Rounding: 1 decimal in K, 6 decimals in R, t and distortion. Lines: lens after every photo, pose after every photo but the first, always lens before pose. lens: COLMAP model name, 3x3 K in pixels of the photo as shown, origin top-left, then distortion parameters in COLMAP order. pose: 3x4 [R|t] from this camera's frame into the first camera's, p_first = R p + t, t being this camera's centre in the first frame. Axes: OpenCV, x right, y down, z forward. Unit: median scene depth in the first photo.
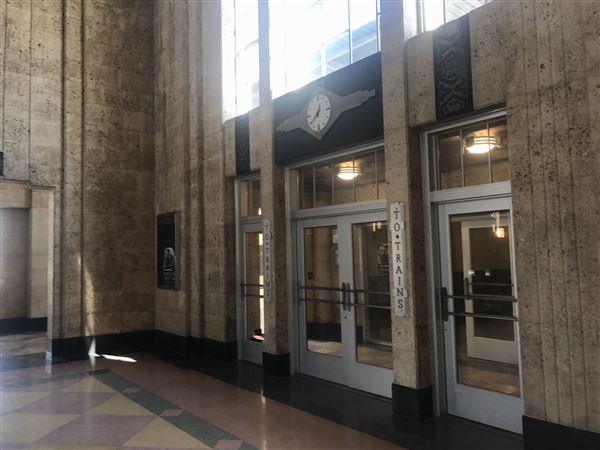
lens RADIAL K [[486.3, 0, 301.3], [0, 486.3, 219.3], [0, 0, 1]] dist [0.011339, 0.000083]
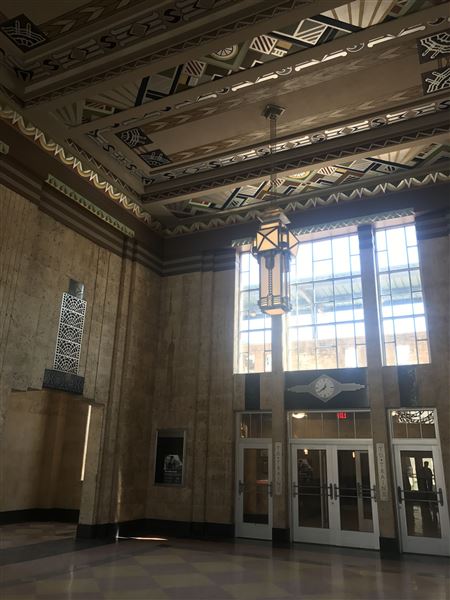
lens RADIAL K [[486.3, 0, 228.8], [0, 486.3, 297.4], [0, 0, 1]] dist [0.011339, 0.000083]
pose [[0.901084, 0.175907, 0.396364, -0.791640], [-0.073220, 0.962624, -0.260758, -0.025326], [-0.427419, 0.205943, 0.880284, -0.416639]]
